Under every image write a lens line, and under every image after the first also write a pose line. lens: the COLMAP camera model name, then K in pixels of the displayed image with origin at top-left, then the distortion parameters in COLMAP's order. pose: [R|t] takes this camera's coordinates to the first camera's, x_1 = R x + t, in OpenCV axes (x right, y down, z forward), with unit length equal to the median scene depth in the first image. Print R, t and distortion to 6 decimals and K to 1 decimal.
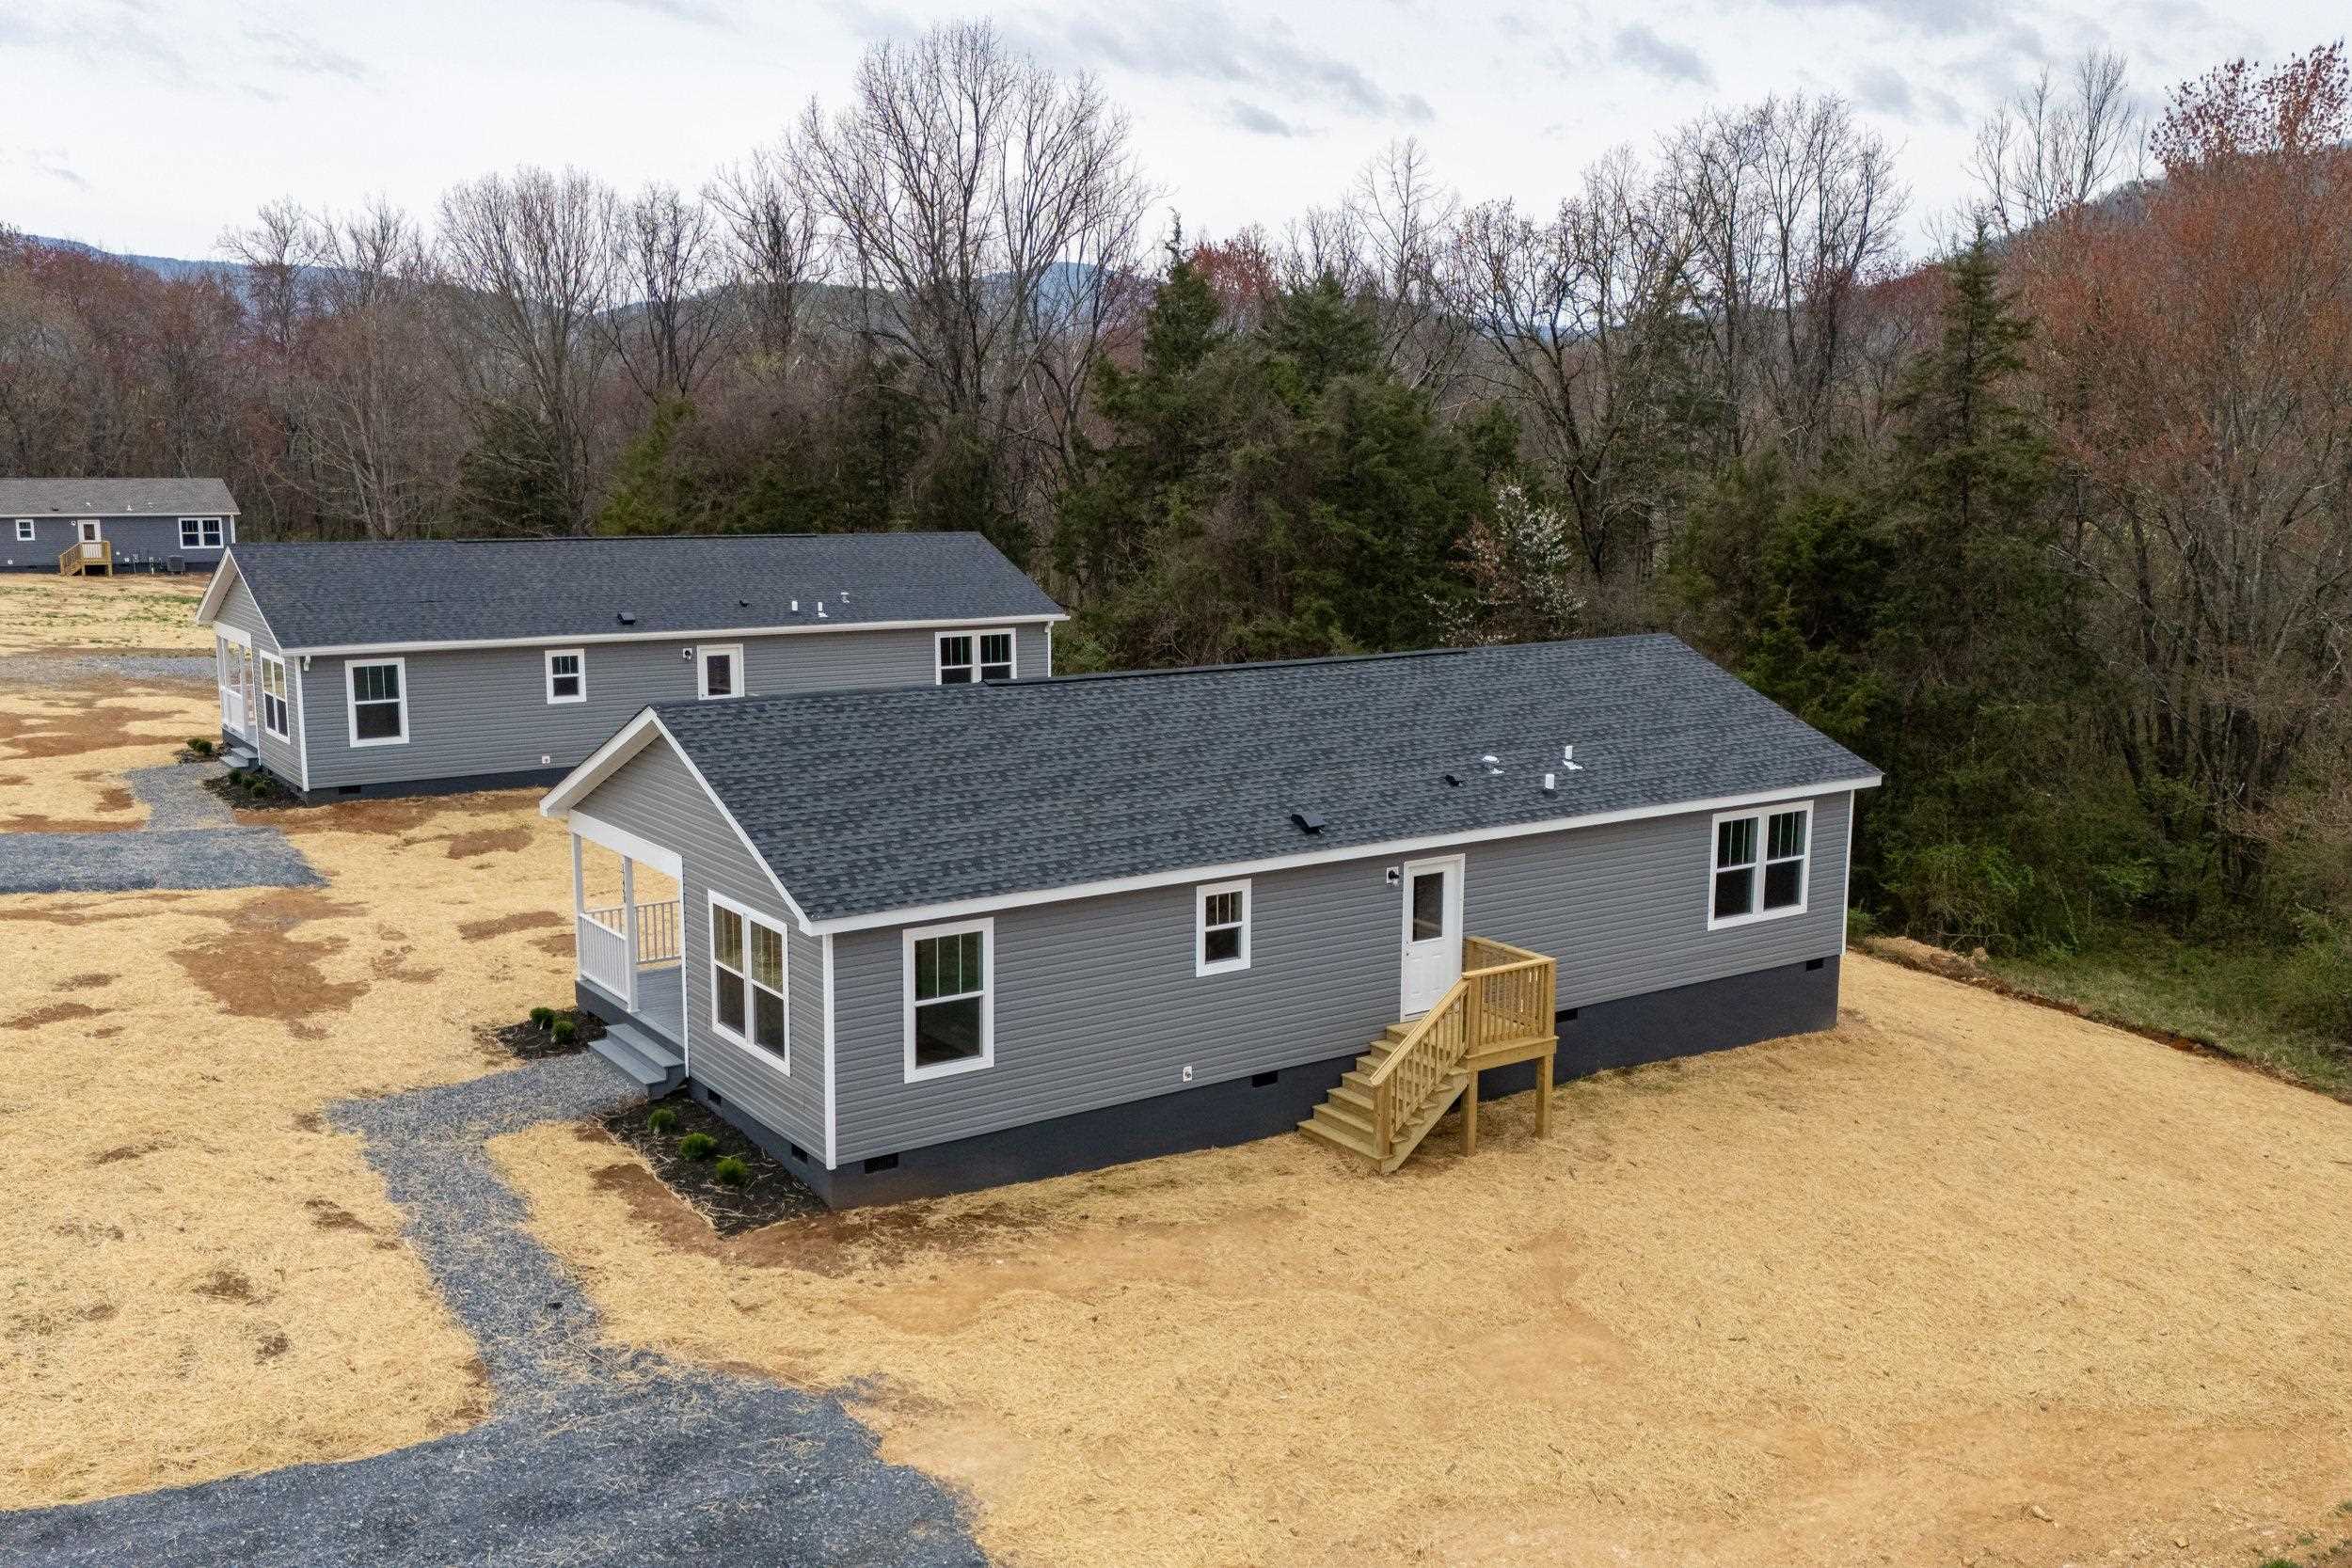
lens RADIAL K [[2032.7, 0, 1188.9], [0, 2032.7, 775.1], [0, 0, 1]] dist [0.095883, -0.114514]
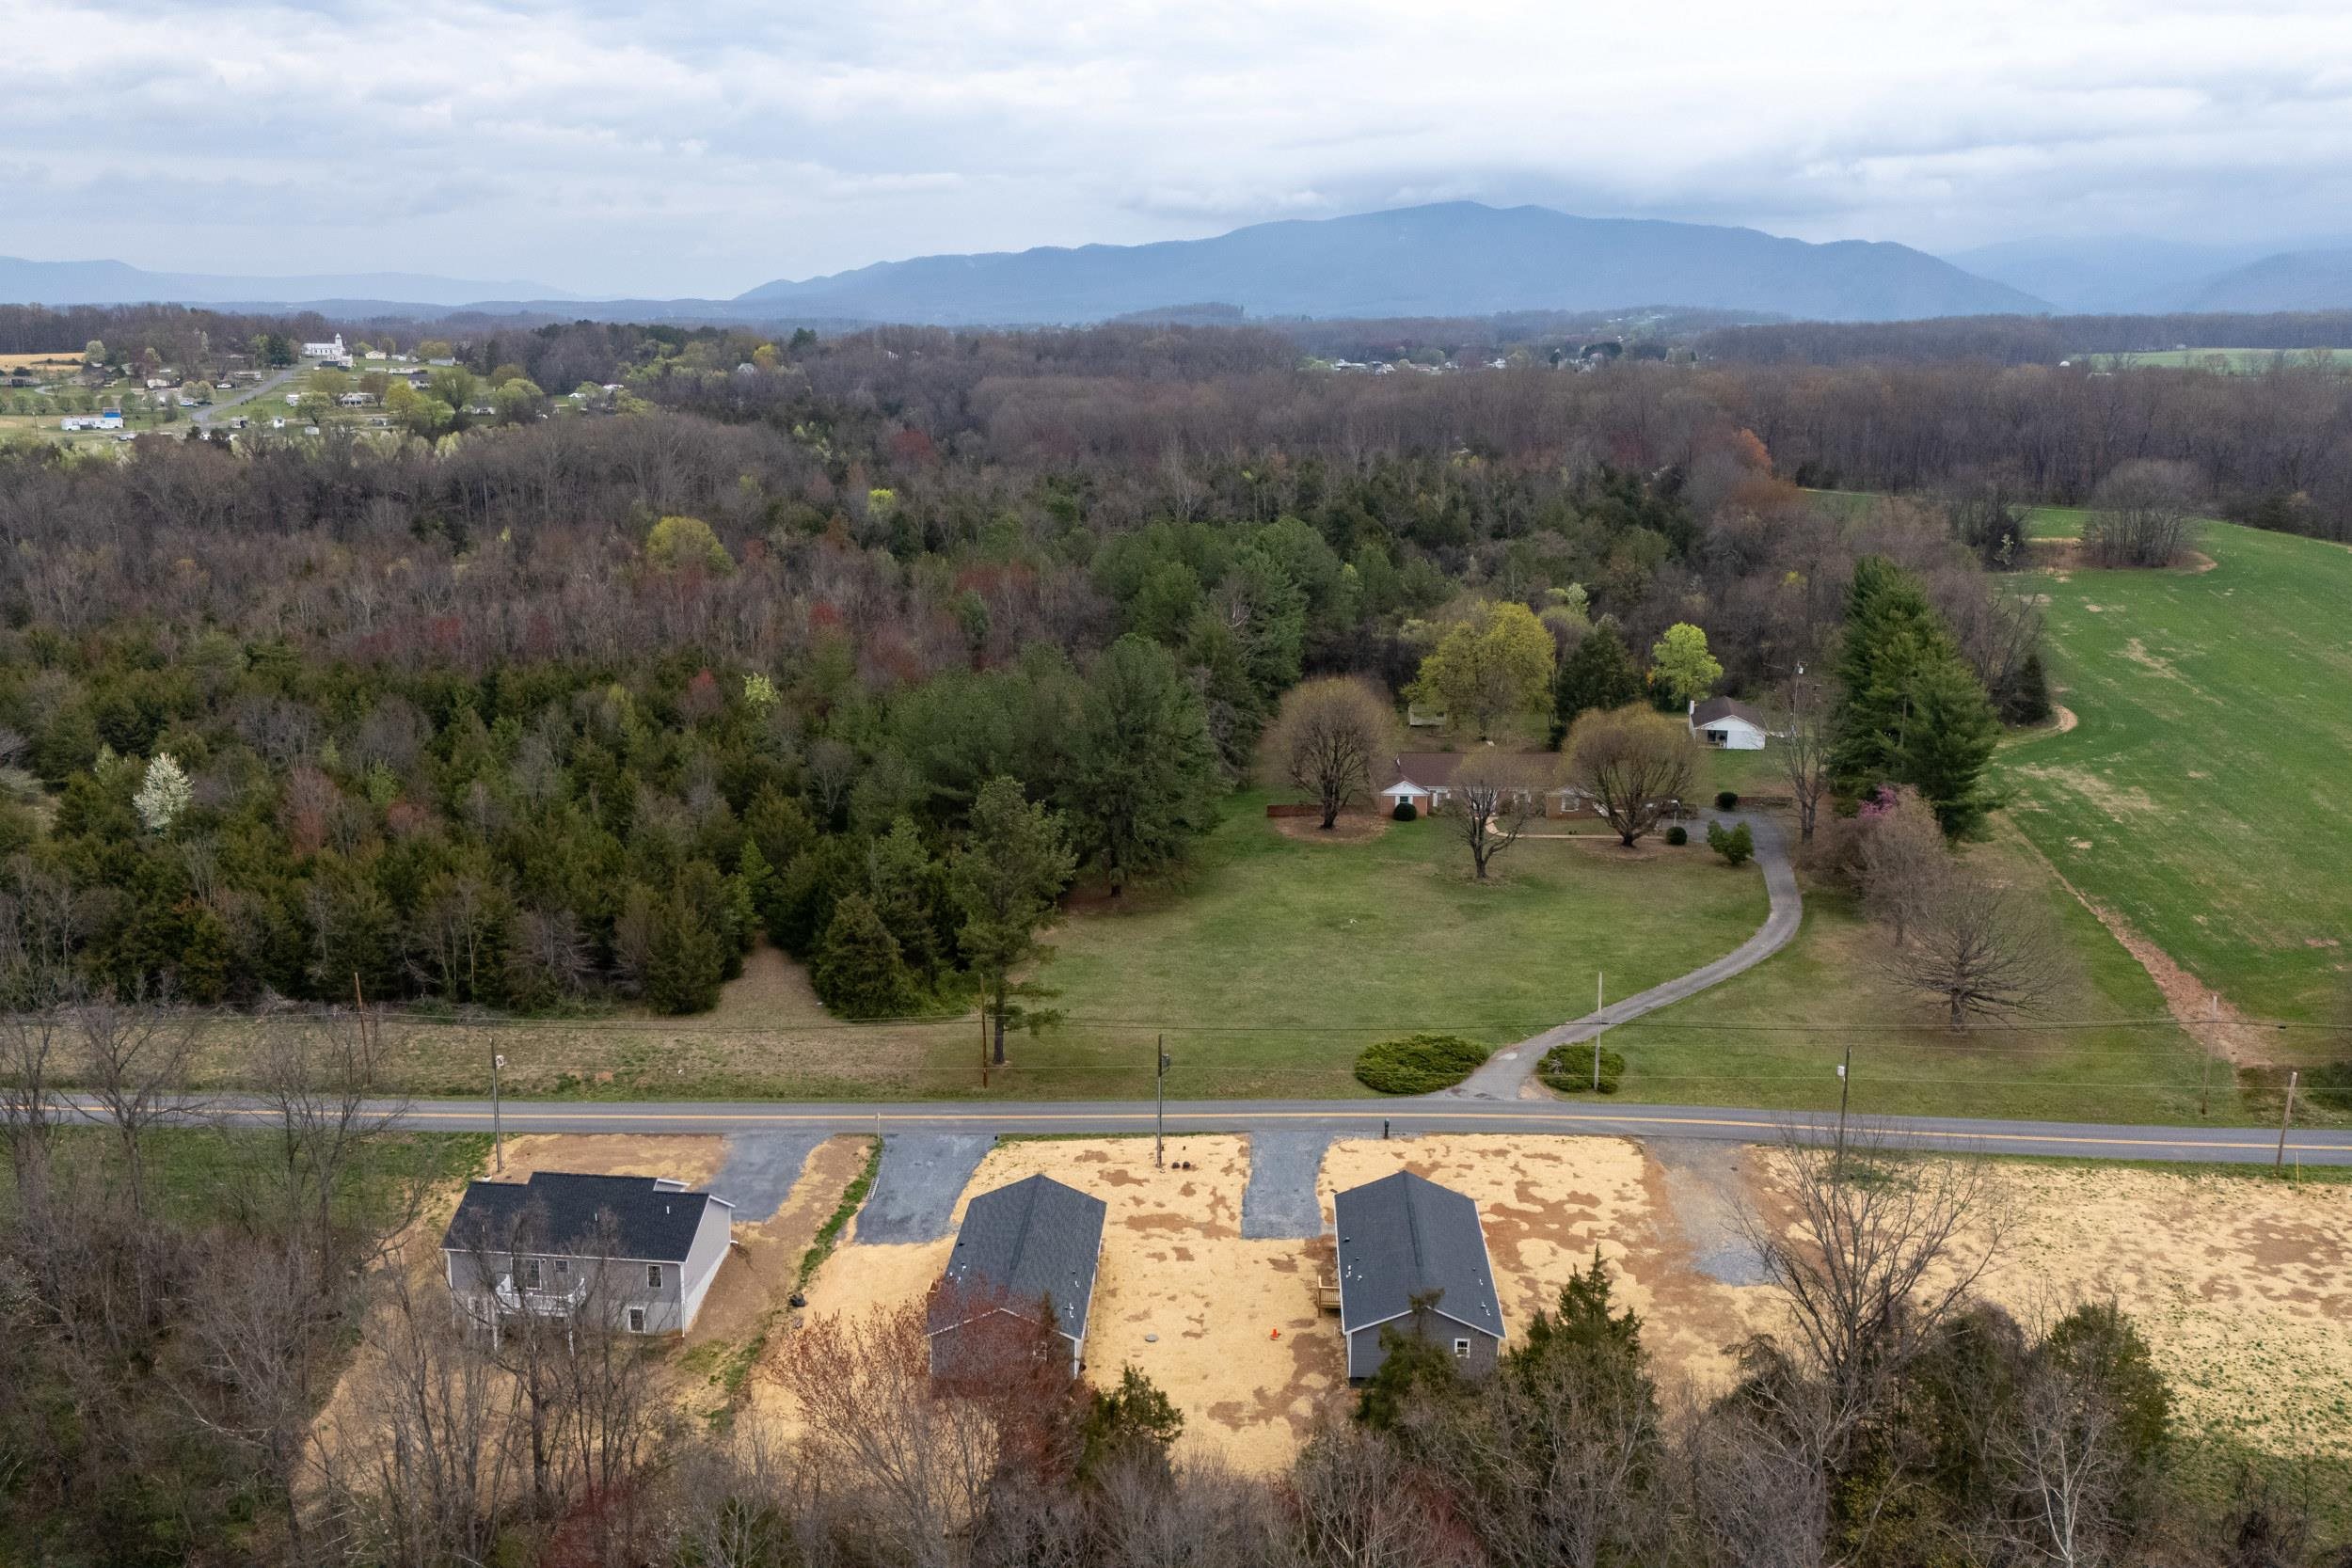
lens RADIAL K [[2032.7, 0, 1173.7], [0, 2032.7, 770.8], [0, 0, 1]] dist [0.095883, -0.114514]
pose [[-0.612598, 0.164145, -0.773162, 3.185363], [-0.136535, 0.941516, 0.308068, -2.496760], [0.778513, 0.294286, -0.554359, 3.596495]]
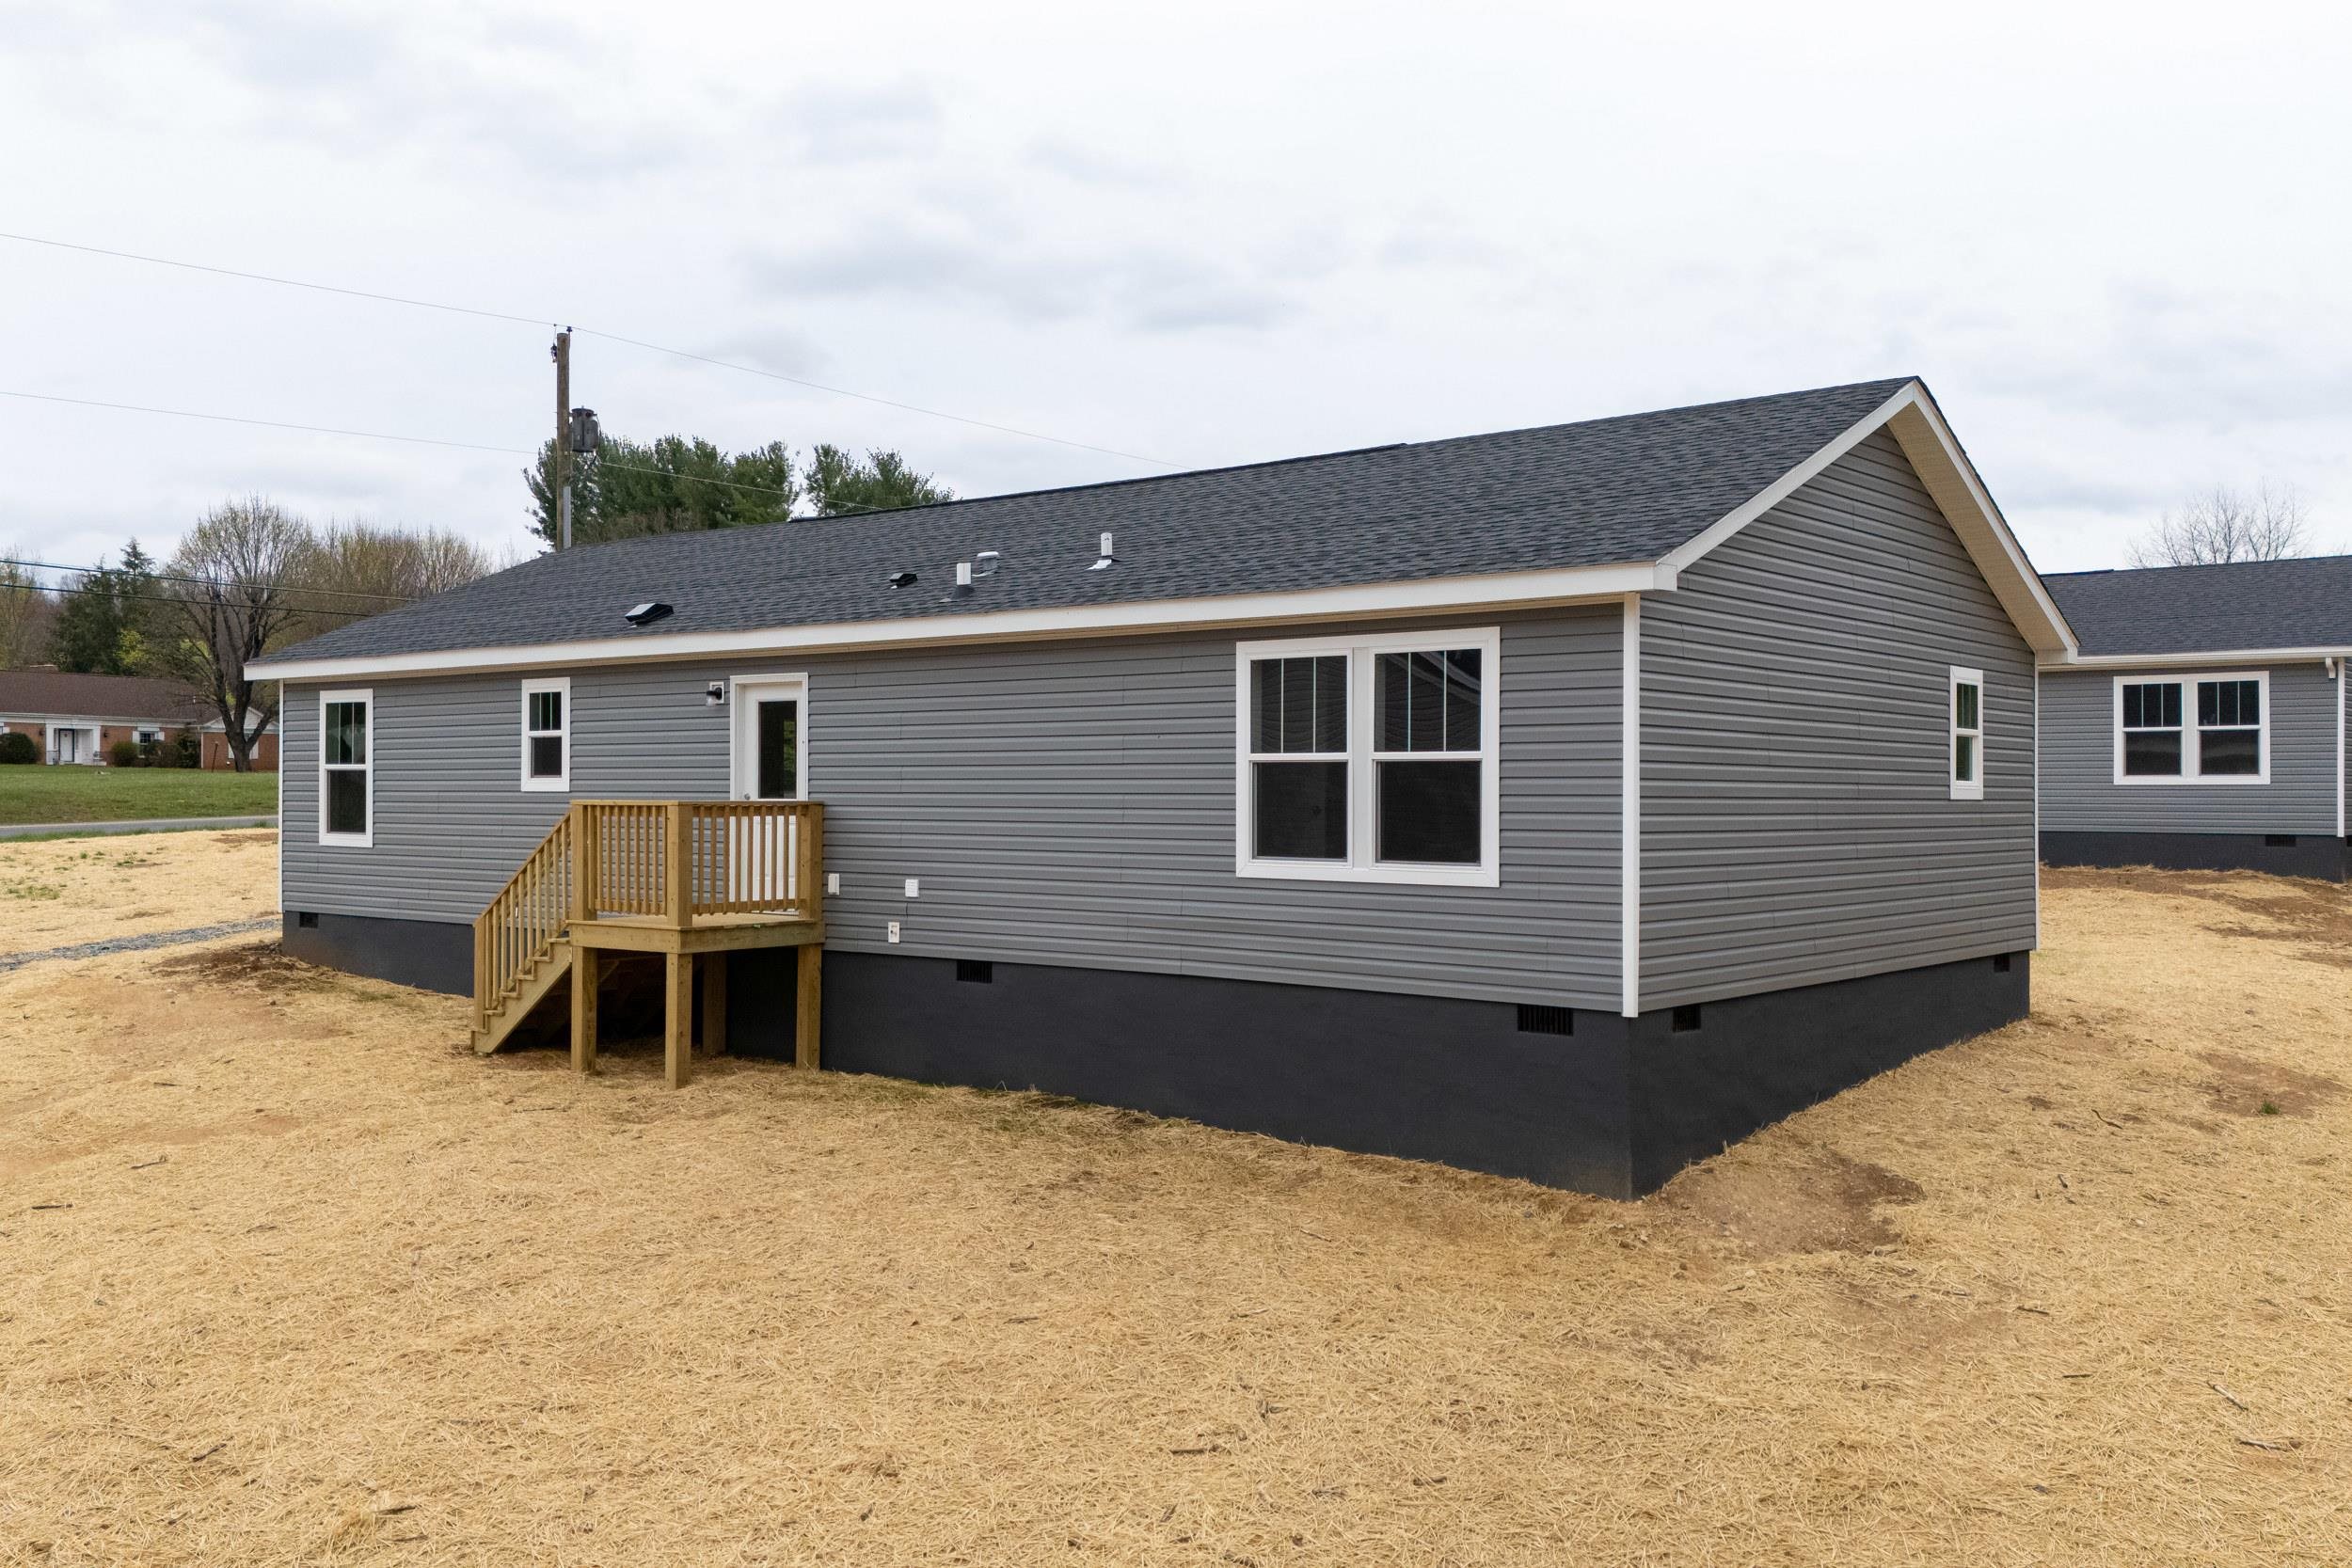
lens RADIAL K [[2032.7, 0, 1162.9], [0, 2032.7, 789.4], [0, 0, 1]] dist [0.095883, -0.114514]
pose [[0.262450, -0.009666, -0.964897, 0.821585], [-0.155720, 0.986419, -0.052237, 0.093785], [0.952298, 0.163963, 0.257380, 0.953878]]
